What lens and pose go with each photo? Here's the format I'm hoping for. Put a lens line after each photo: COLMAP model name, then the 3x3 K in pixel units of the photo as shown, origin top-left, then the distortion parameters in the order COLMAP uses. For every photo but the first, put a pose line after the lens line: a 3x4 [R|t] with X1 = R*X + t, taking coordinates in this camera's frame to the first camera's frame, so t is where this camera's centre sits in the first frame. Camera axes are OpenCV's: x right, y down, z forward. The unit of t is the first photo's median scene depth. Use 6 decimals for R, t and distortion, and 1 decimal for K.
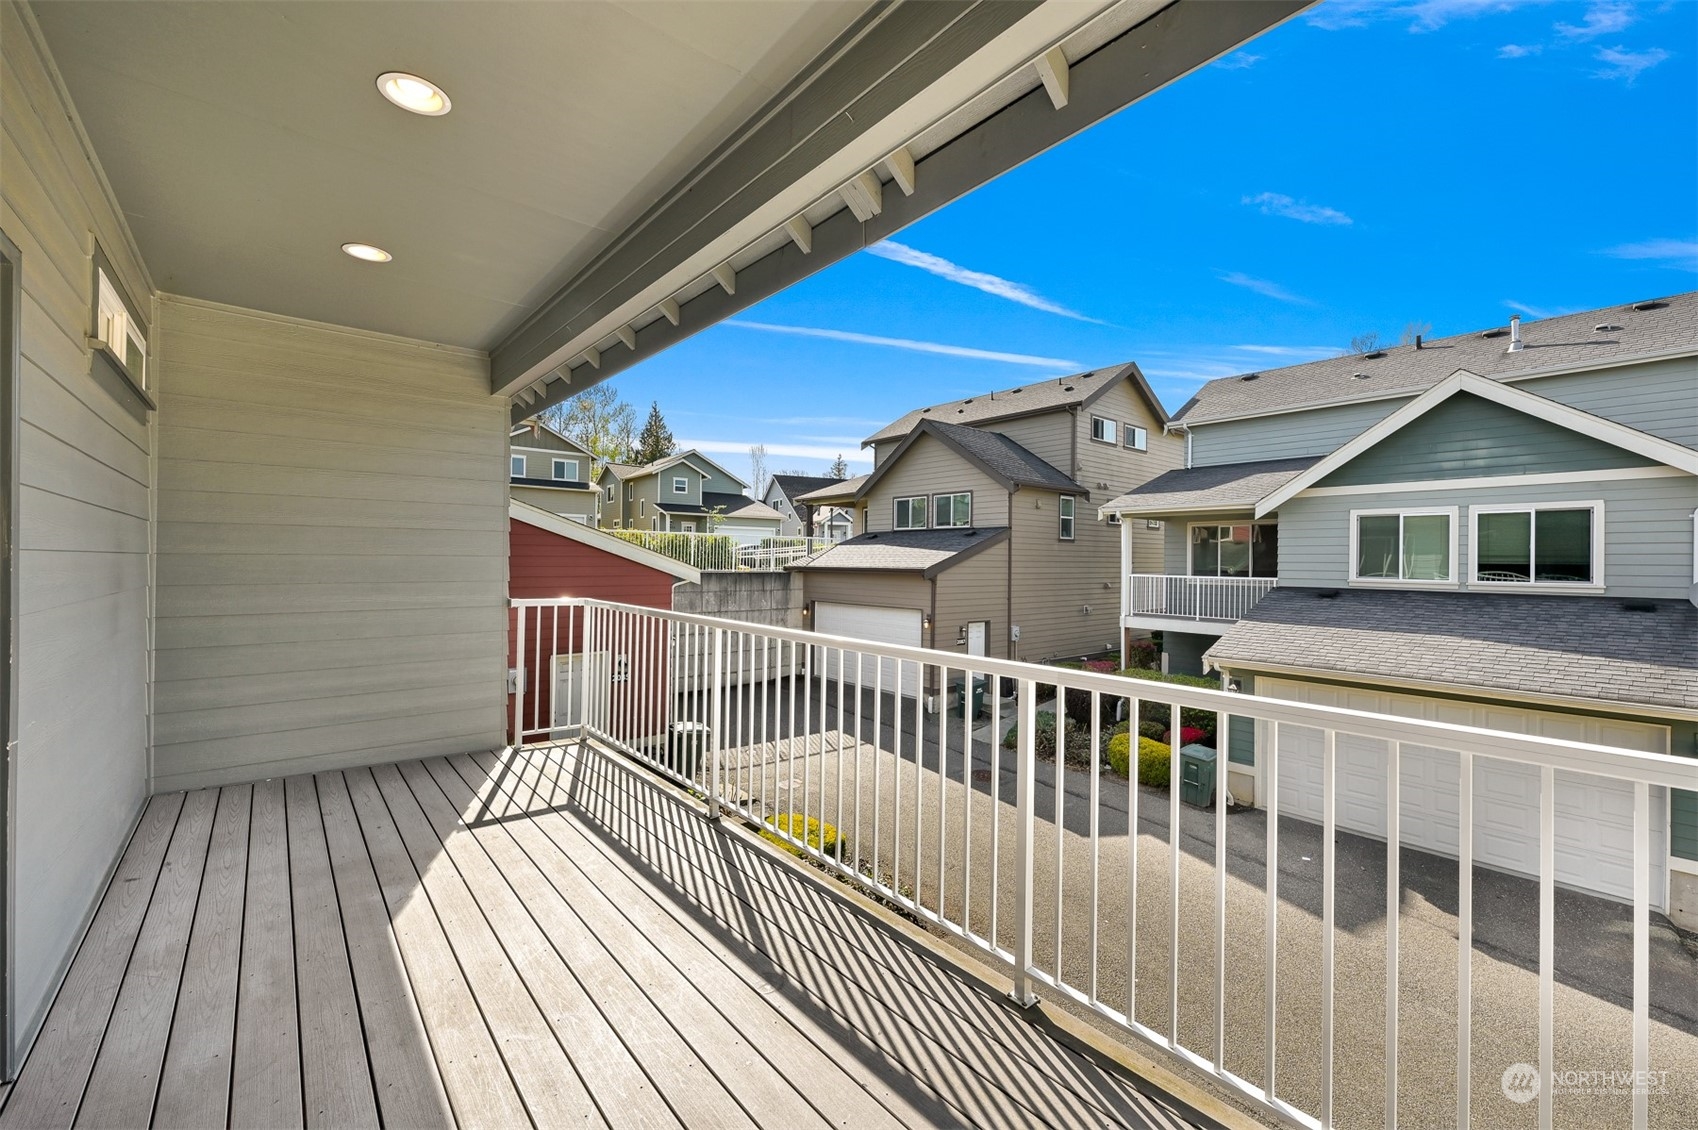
lens RADIAL K [[678.4, 0, 841.6], [0, 678.4, 555.7], [0, 0, 1]] dist [-0.007684, 0.000337]
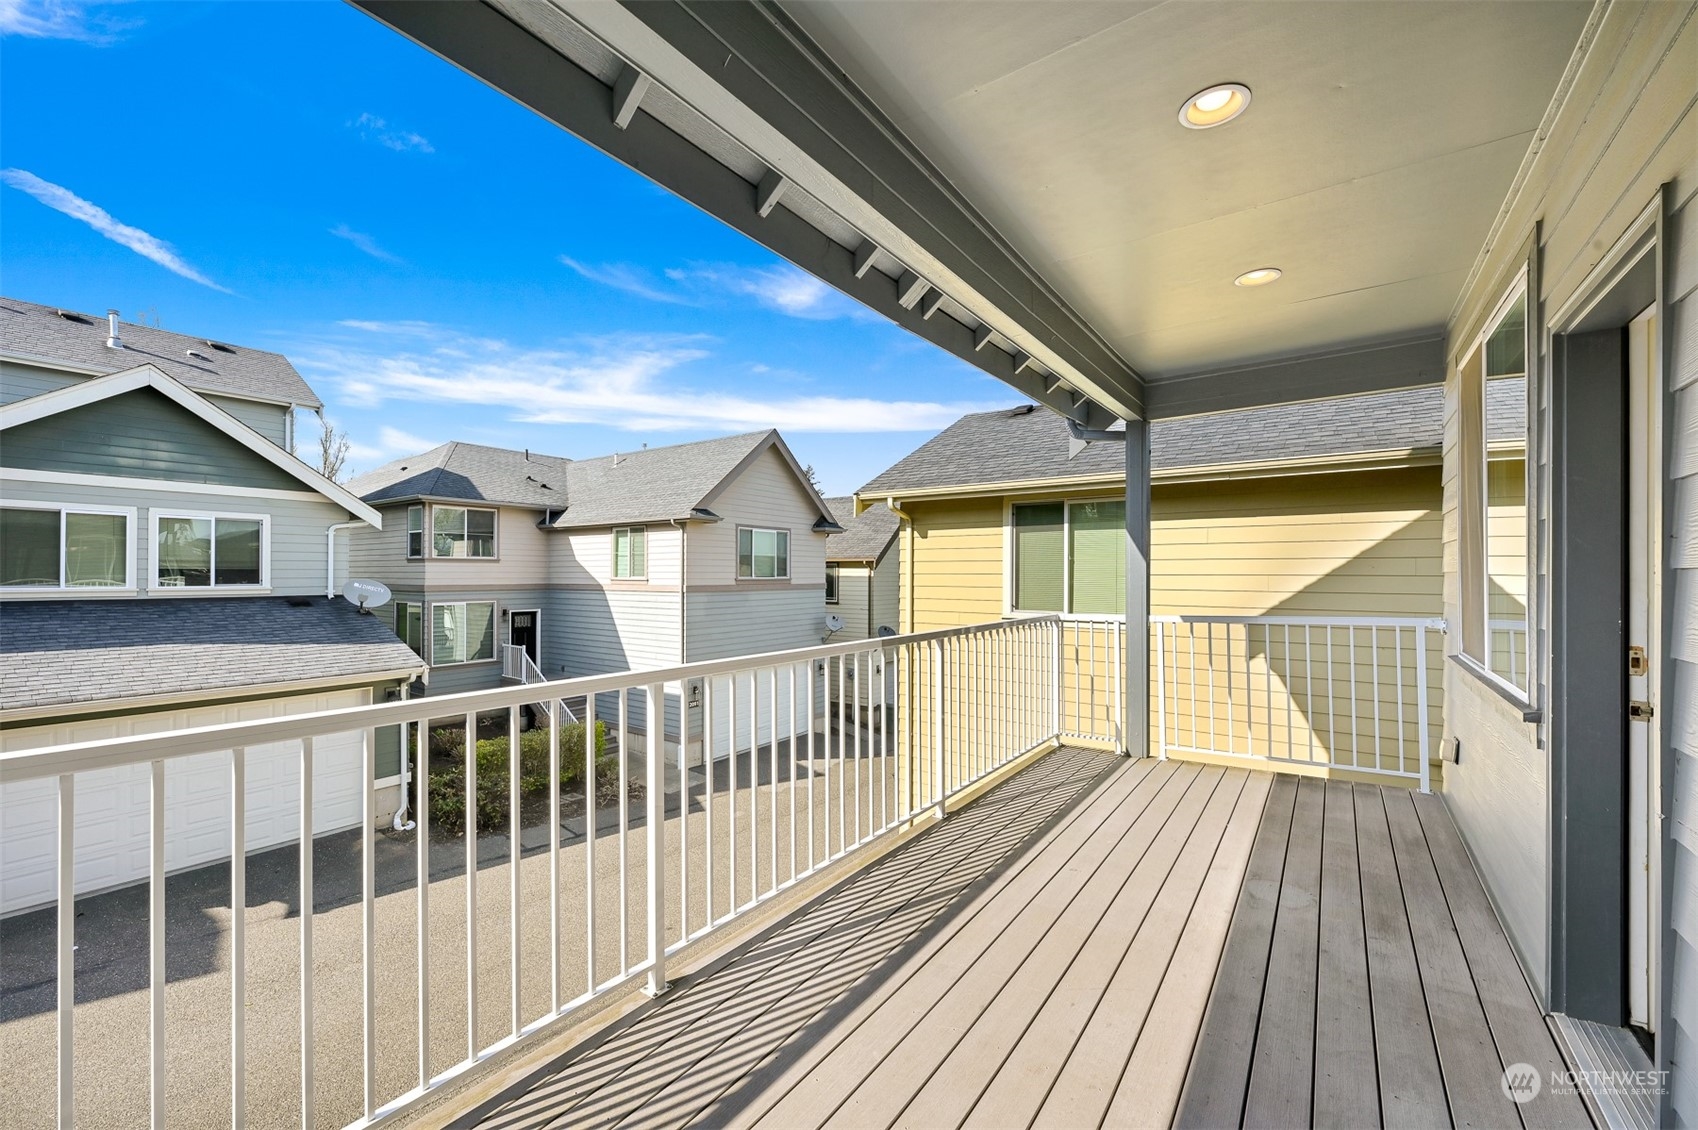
lens RADIAL K [[678.4, 0, 841.2], [0, 678.4, 564.6], [0, 0, 1]] dist [-0.007684, 0.000337]
pose [[-0.244567, 0.003580, 0.969626, -0.252569], [-0.011455, 0.999913, -0.006581, 0.001139], [-0.969565, -0.012717, -0.244504, 0.305273]]
